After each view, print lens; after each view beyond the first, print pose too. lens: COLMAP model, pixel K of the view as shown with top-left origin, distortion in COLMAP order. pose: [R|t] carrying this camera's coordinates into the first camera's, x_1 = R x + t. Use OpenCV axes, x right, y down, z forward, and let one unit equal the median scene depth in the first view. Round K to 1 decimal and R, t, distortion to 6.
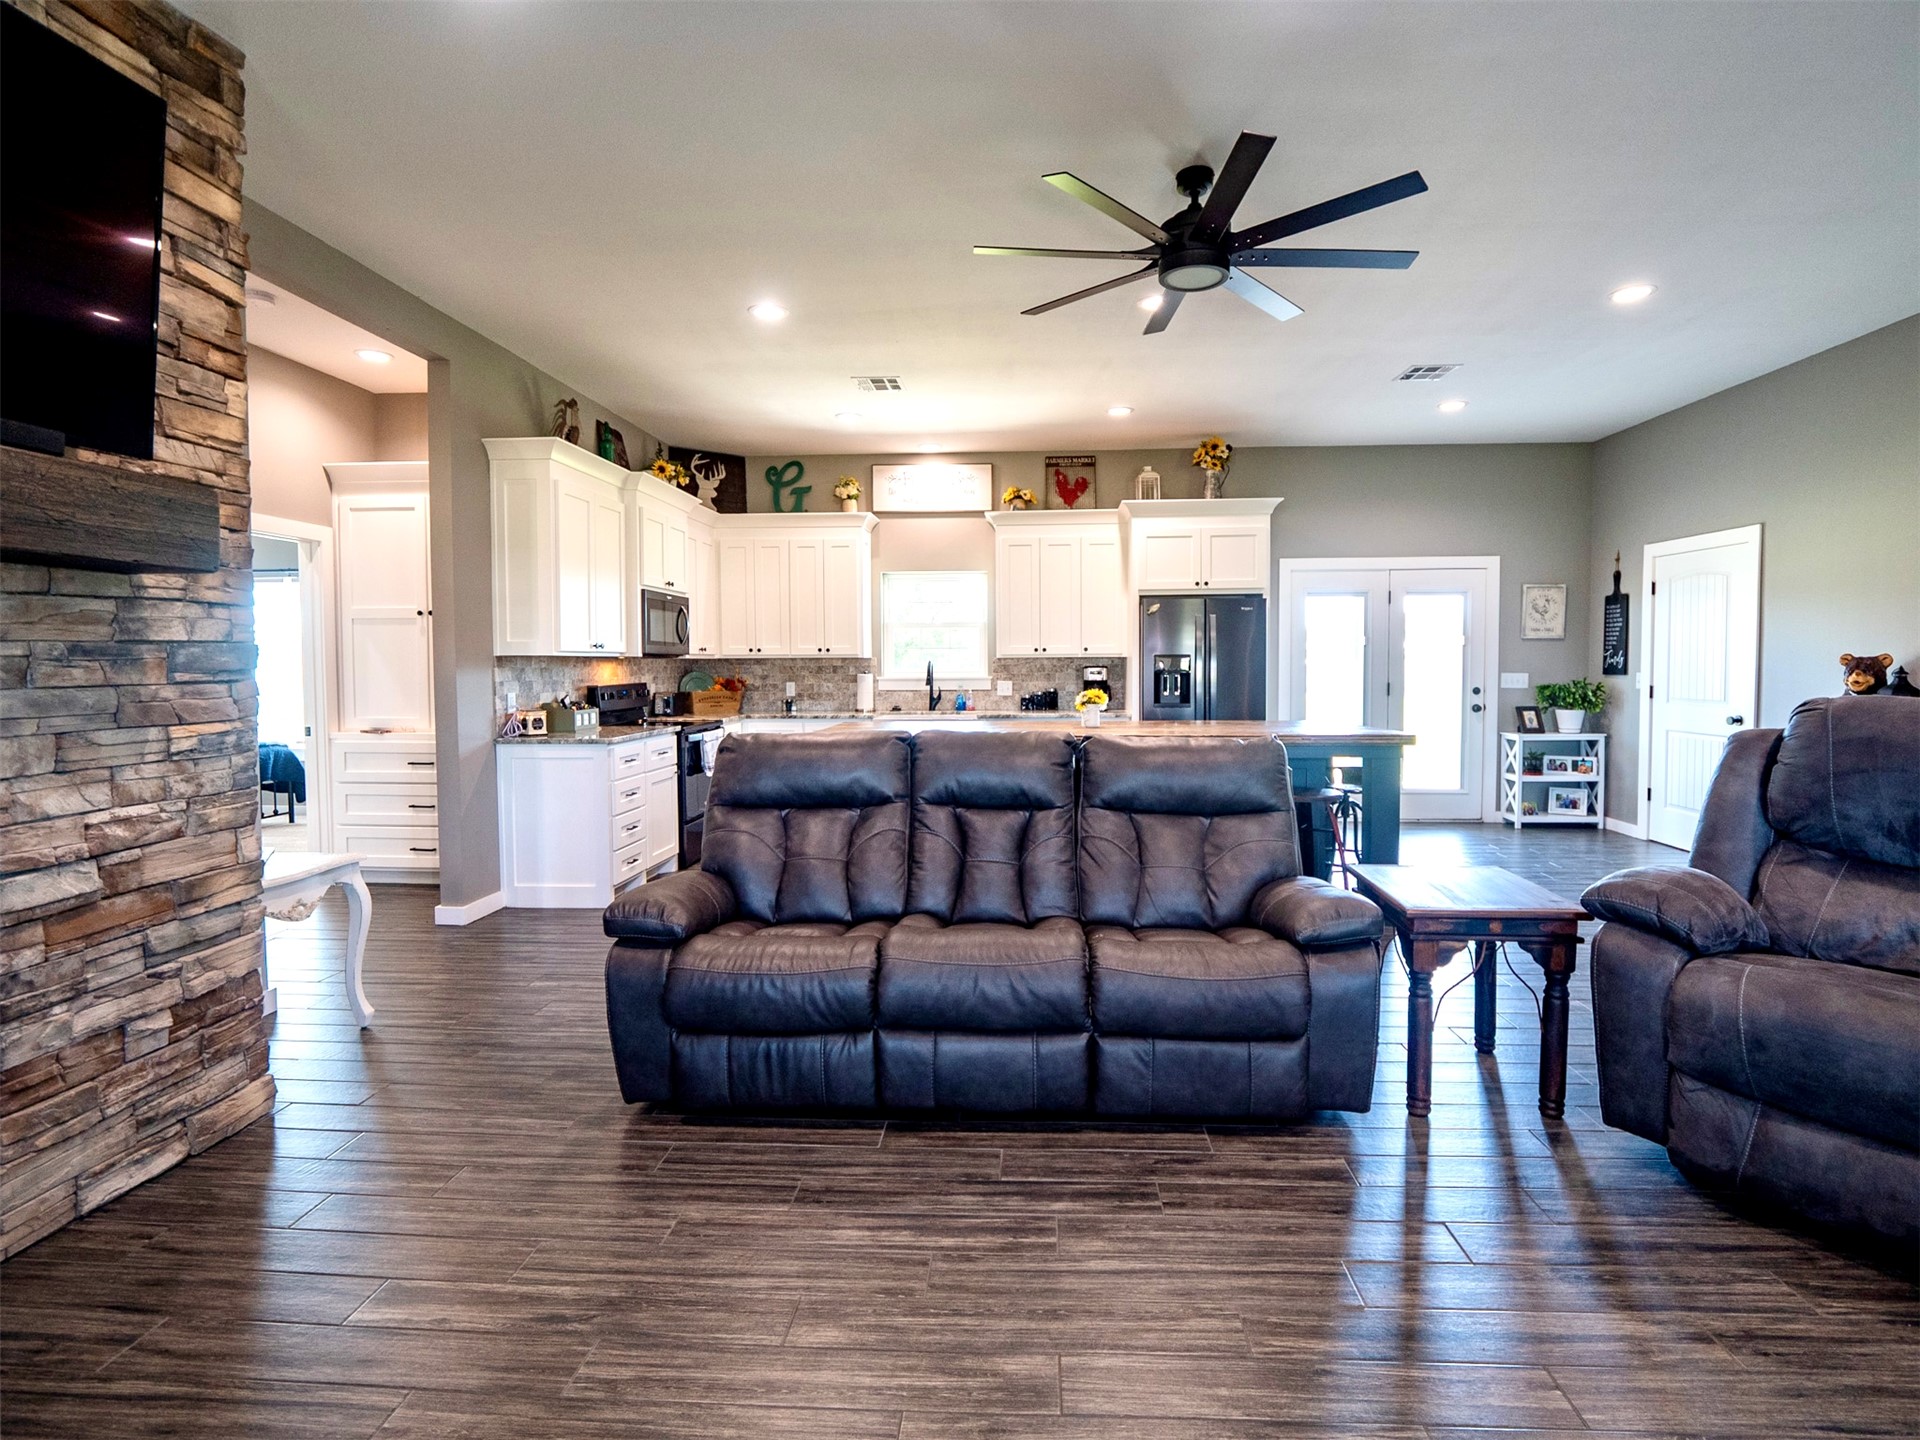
lens RADIAL K [[950.4, 0, 985.5], [0, 950.4, 703.9], [0, 0, 1]] dist [-0.009434, -0.001222]
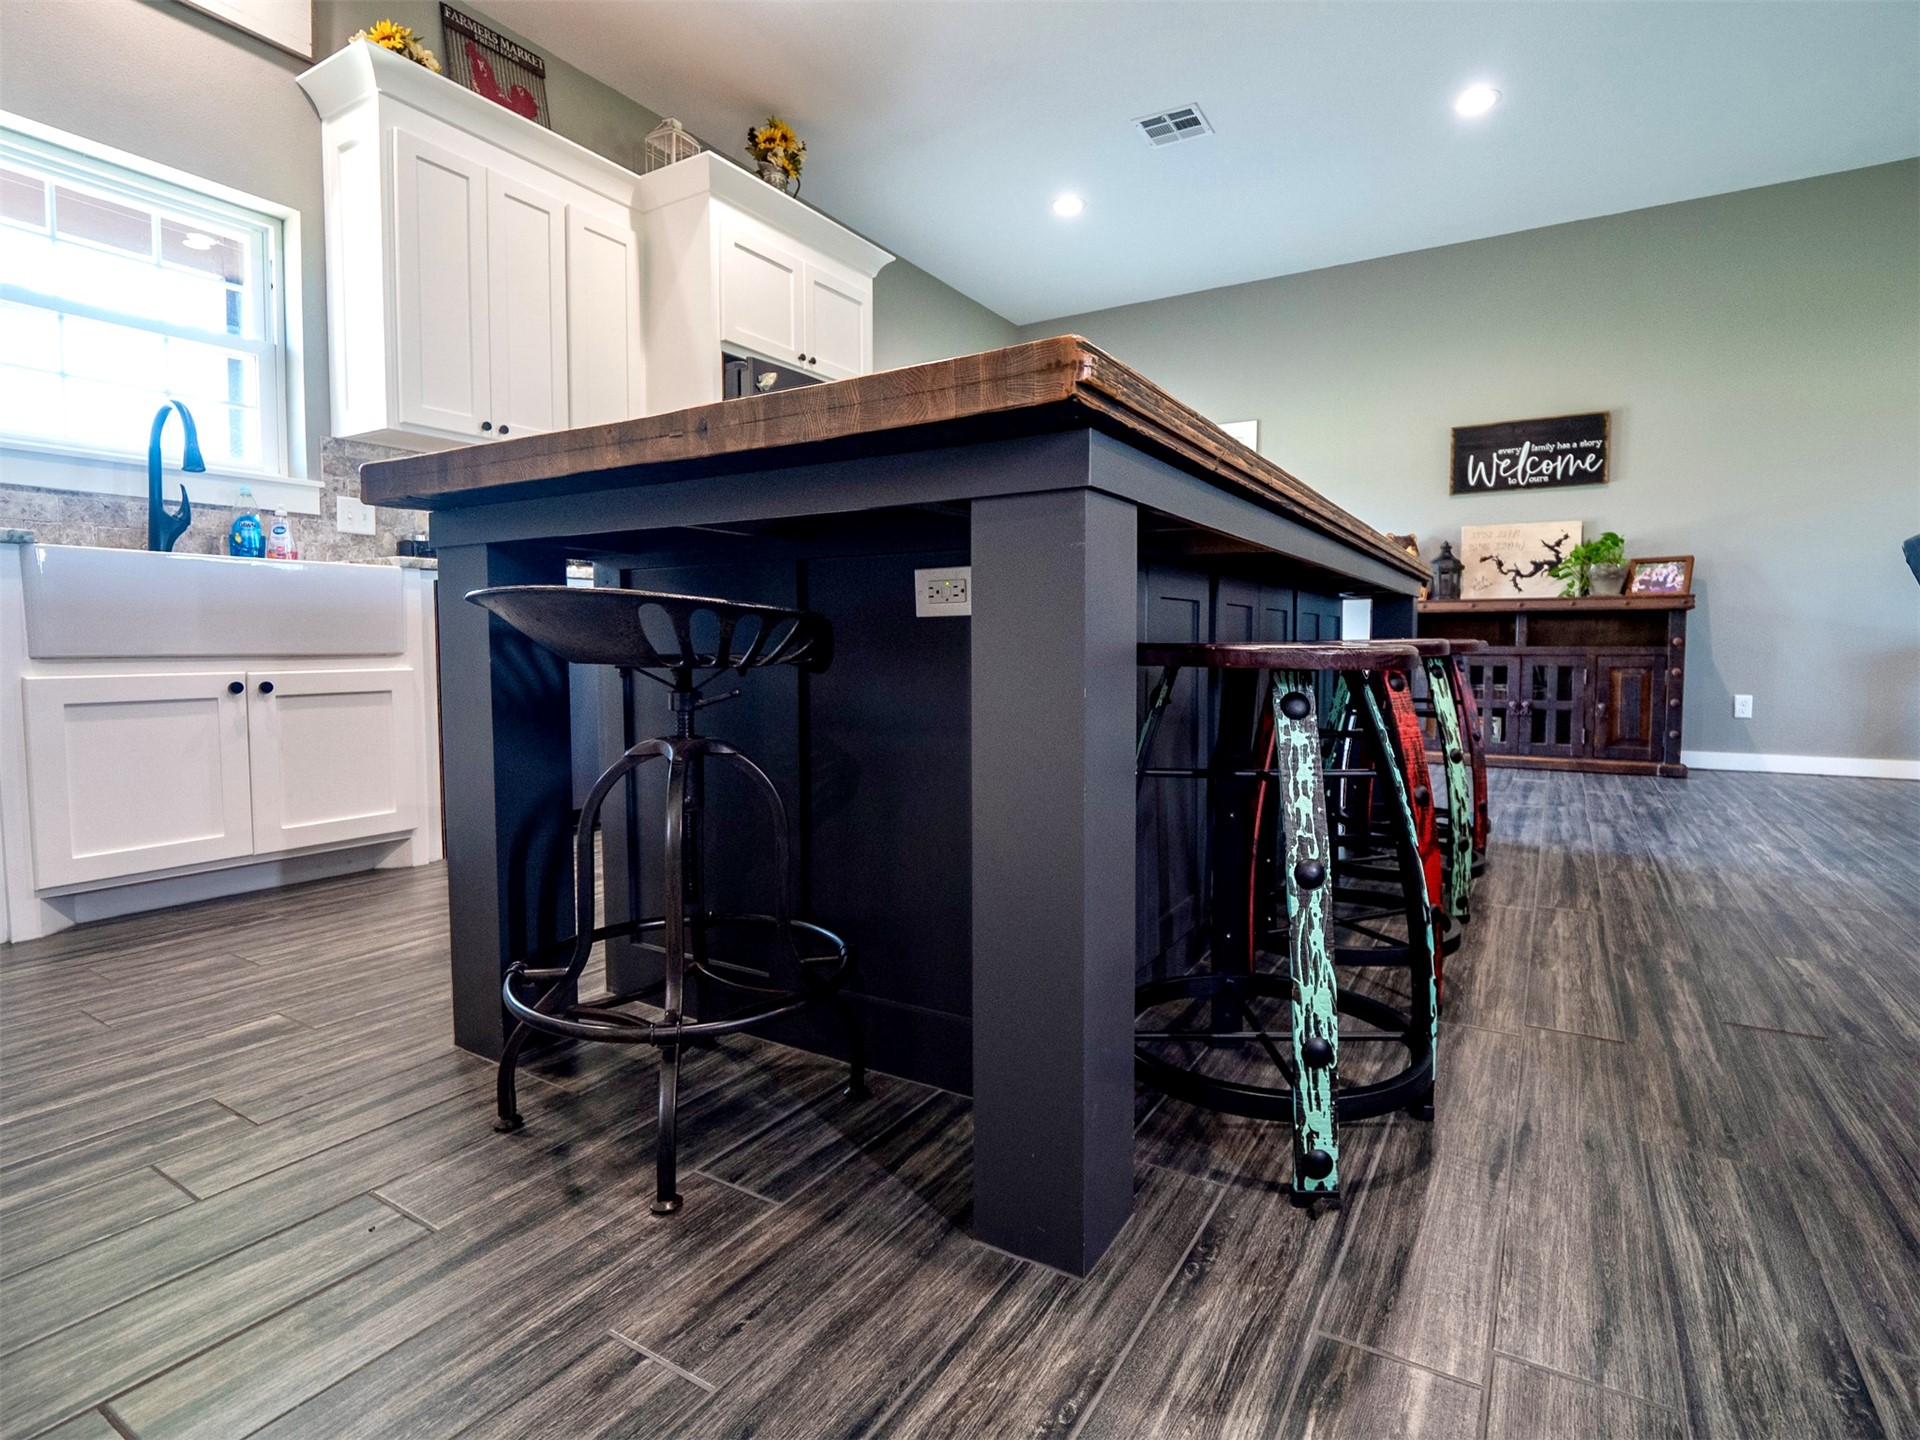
lens RADIAL K [[961.7, 0, 983.8], [0, 961.7, 702.1], [0, 0, 1]] dist [-0.013647, -0.001458]
pose [[0.464256, -0.046305, 0.884490, -0.658805], [0.033745, 0.998832, 0.034579, 0.174562], [-0.885058, 0.013793, 0.465277, 1.663424]]
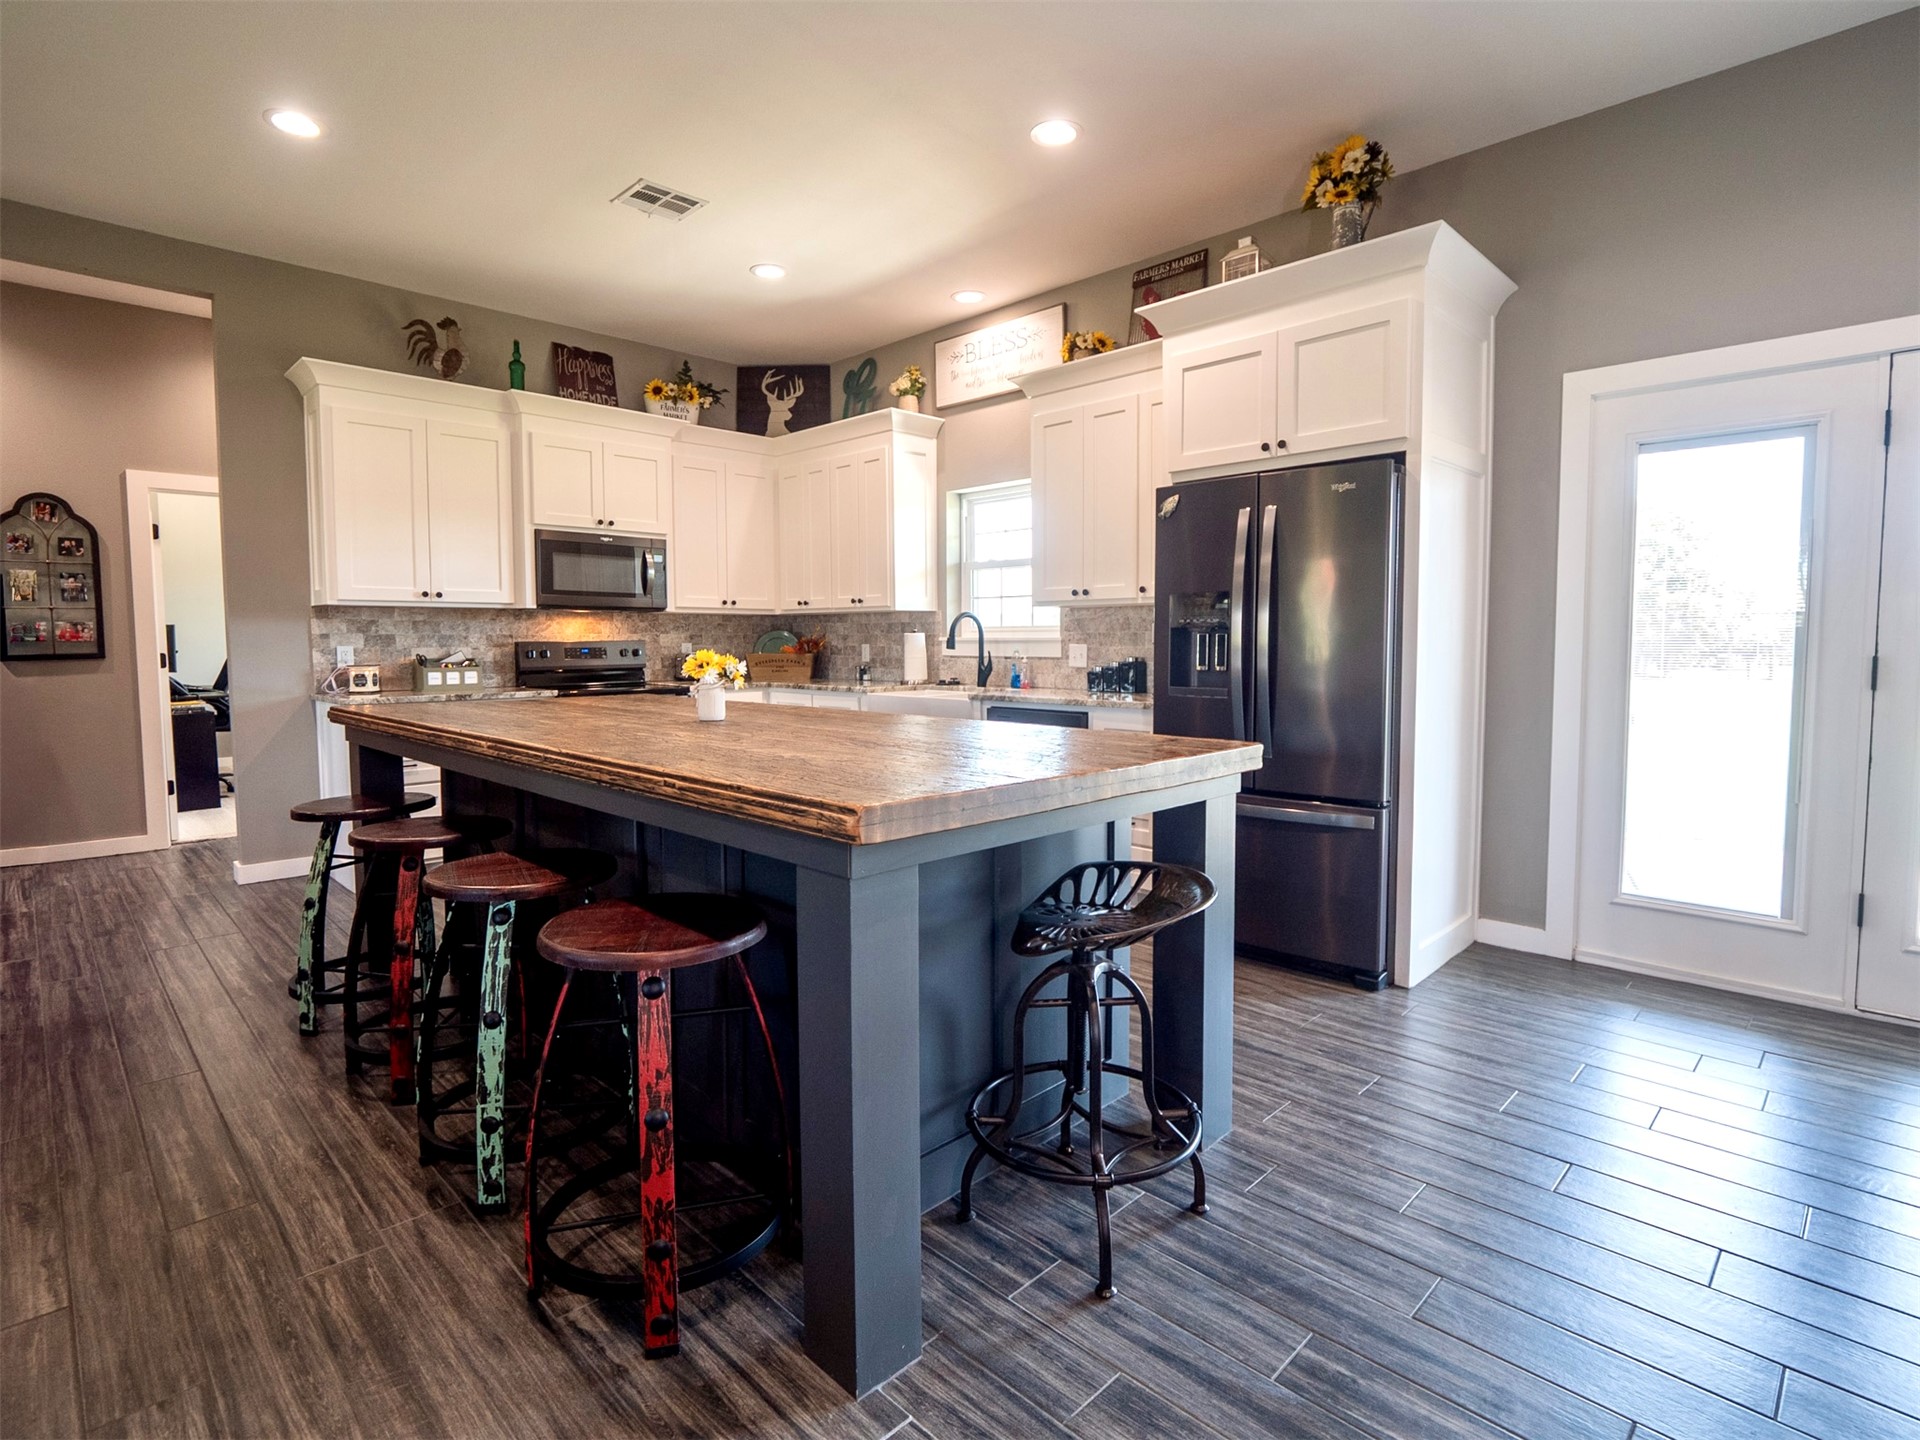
lens RADIAL K [[950.4, 0, 985.5], [0, 950.4, 703.9], [0, 0, 1]] dist [-0.009434, -0.001222]
pose [[0.756754, 0.048312, -0.651912, 1.153685], [-0.029988, 0.998781, 0.039207, -0.020981], [0.653011, -0.010121, 0.757280, 1.390904]]
